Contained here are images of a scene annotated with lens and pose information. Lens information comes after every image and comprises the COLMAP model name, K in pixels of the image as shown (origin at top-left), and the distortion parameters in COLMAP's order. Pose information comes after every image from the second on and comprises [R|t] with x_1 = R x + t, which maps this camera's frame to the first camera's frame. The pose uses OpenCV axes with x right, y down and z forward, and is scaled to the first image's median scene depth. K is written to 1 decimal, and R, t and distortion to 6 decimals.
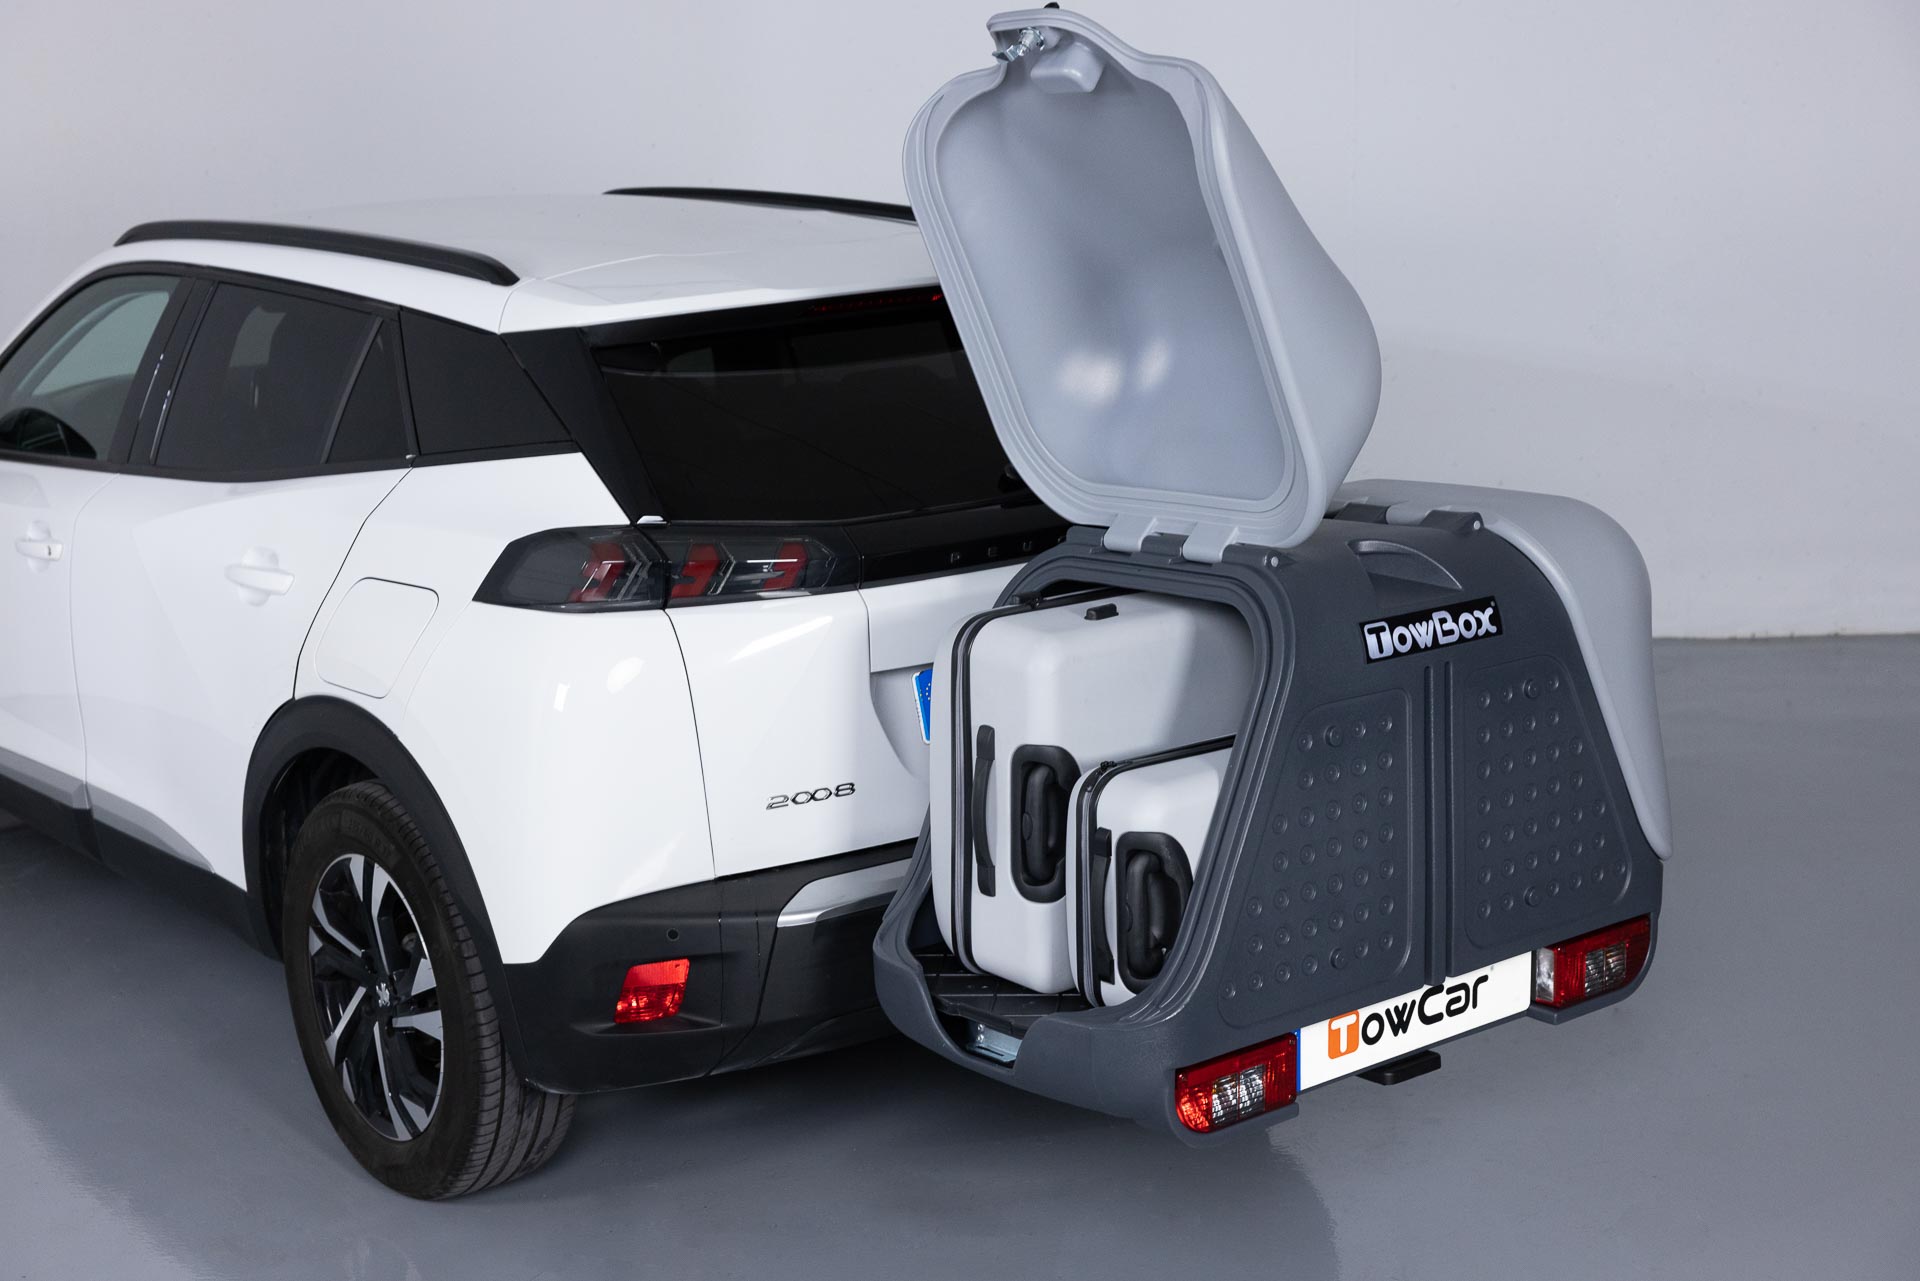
lens RADIAL K [[2572.6, 0, 960.0], [0, 2572.6, 640.5], [0, 0, 1]] dist [-0.000094, 0.022607]
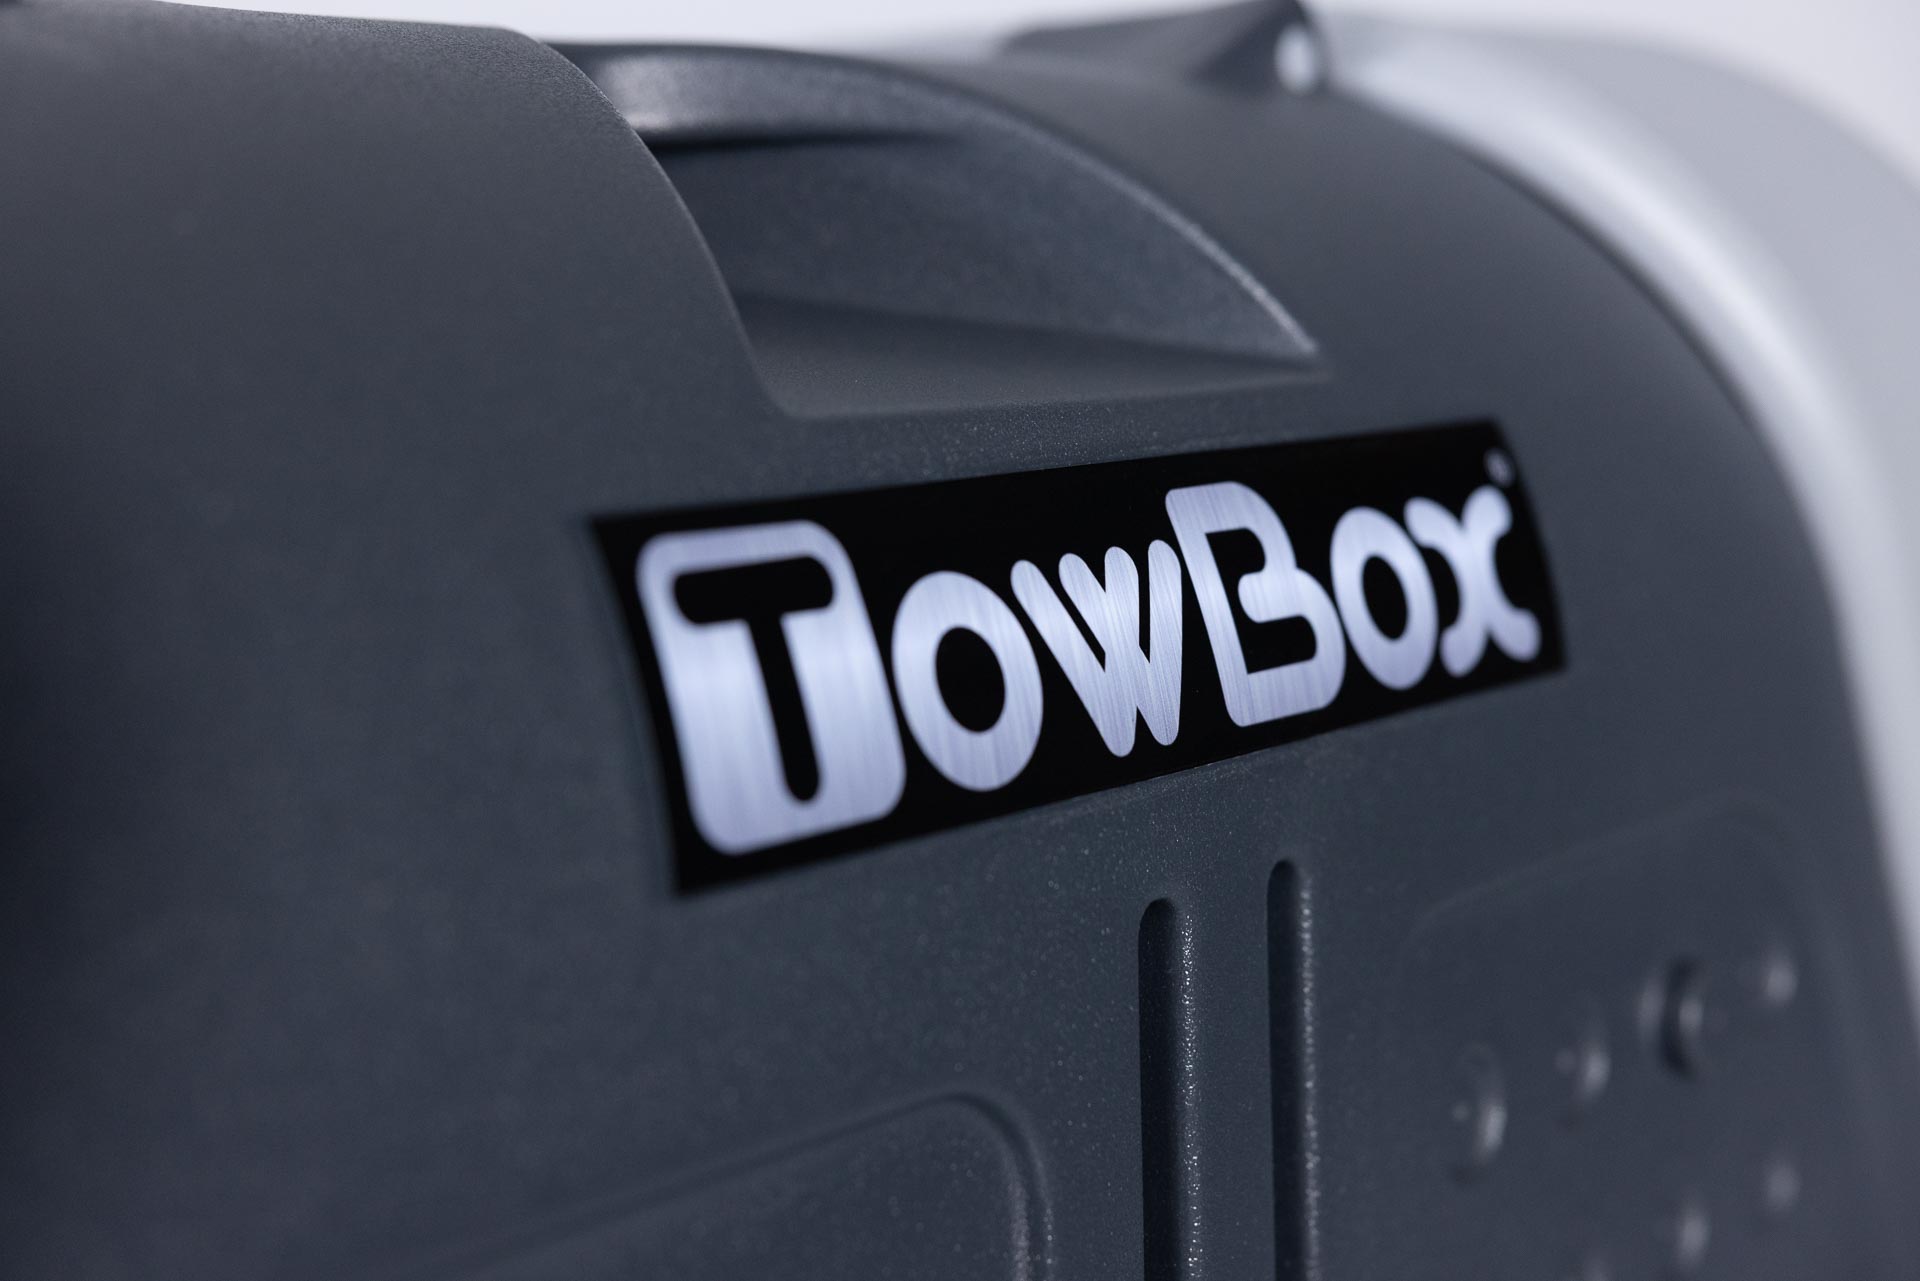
lens RADIAL K [[3054.7, 0, 960.0], [0, 3054.7, 640.5], [0, 0, 1]] dist [0.231677, -0.001974]
pose [[0.970513, -0.020905, 0.240140, 0.128871], [0.040002, 0.996387, -0.074924, 0.007725], [-0.237706, 0.082321, 0.967843, 0.807891]]
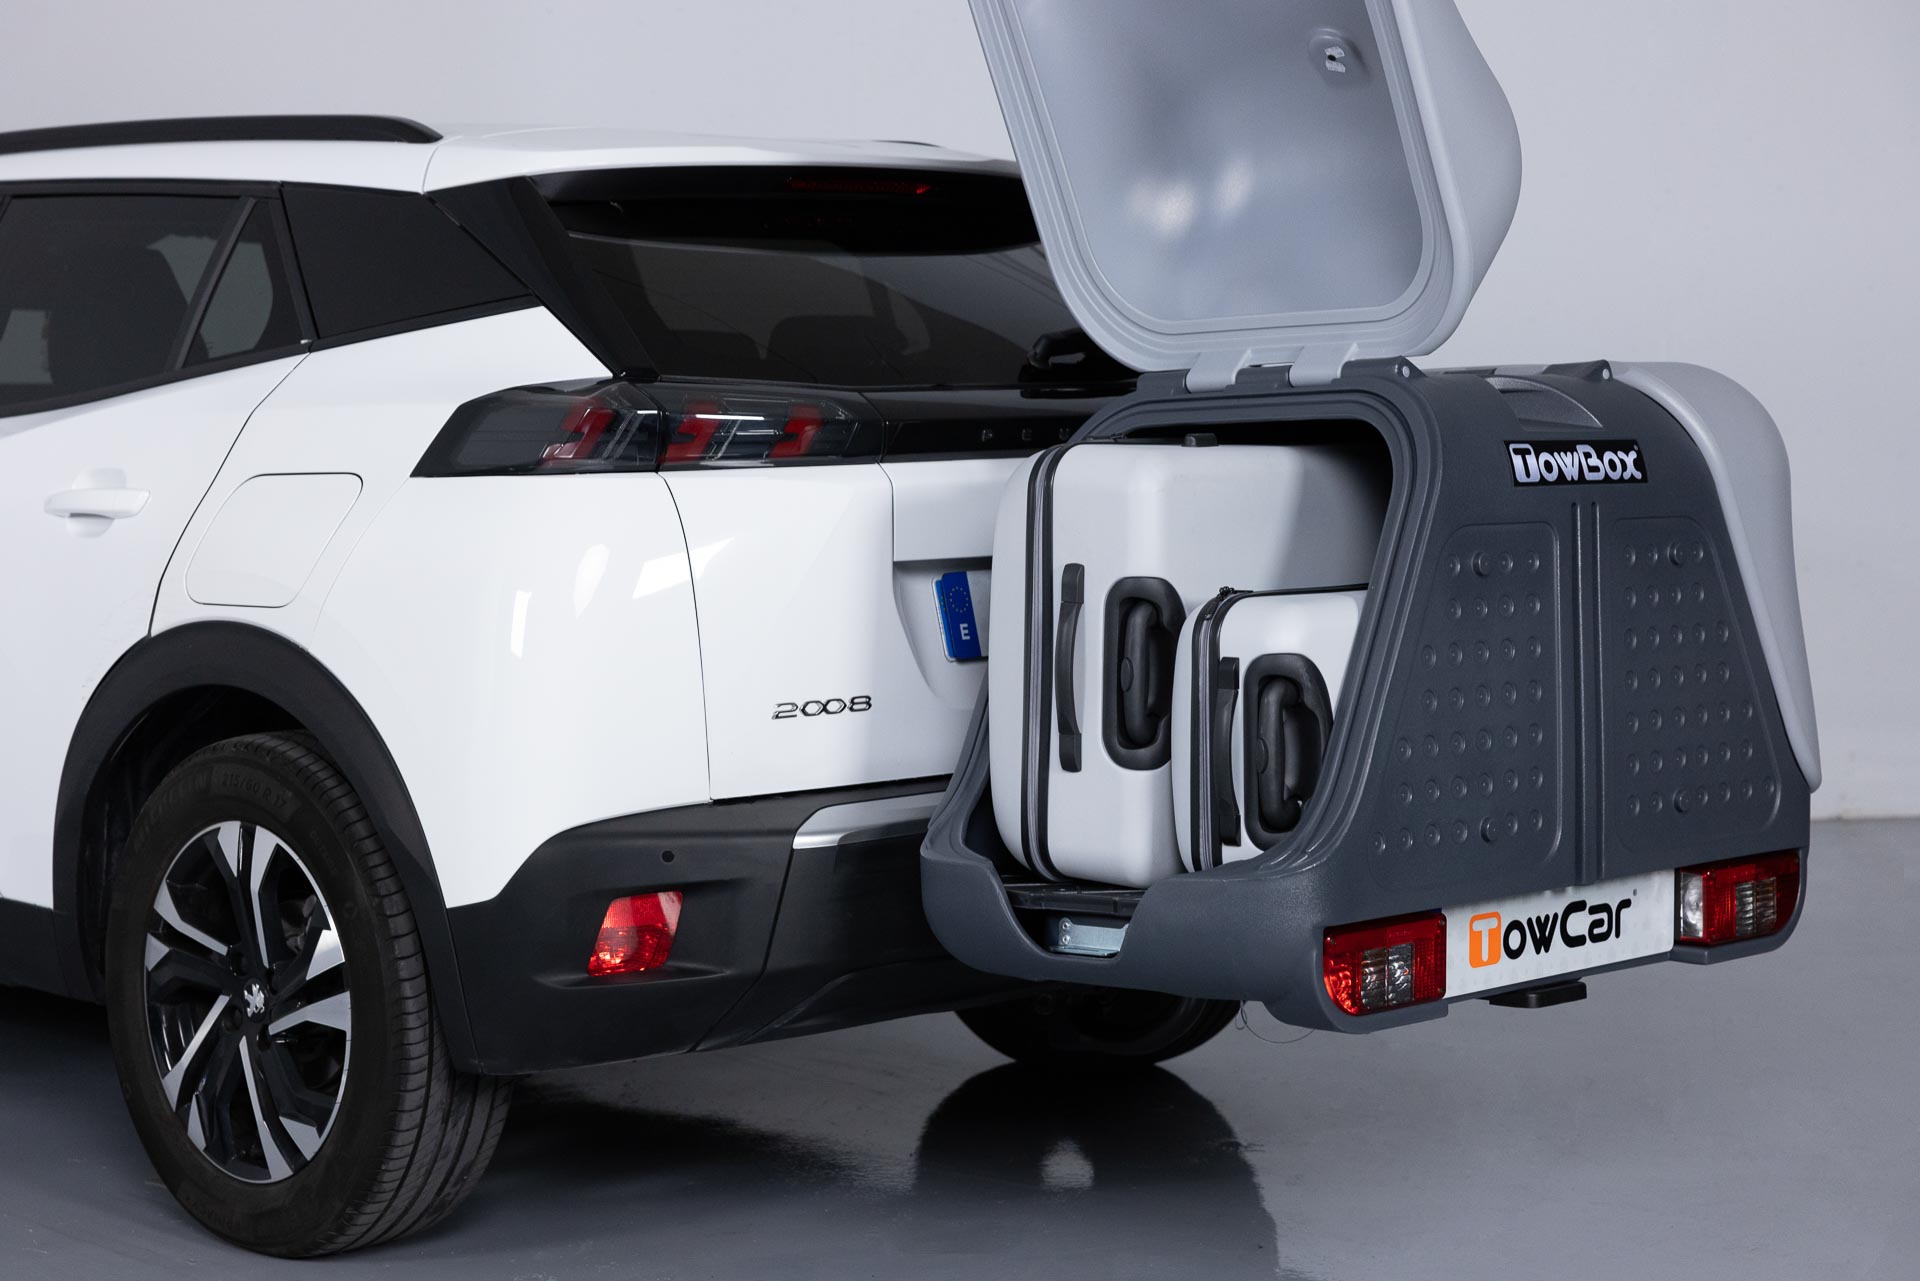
lens RADIAL K [[3318.2, 0, 960.0], [0, 3318.2, 640.5], [0, 0, 1]] dist [0.015939, -0.145805]
pose [[0.993590, 0.008819, 0.112703, -0.142259], [0.006909, 0.990352, -0.138405, 0.198257], [-0.112836, 0.138296, 0.983942, -0.070307]]
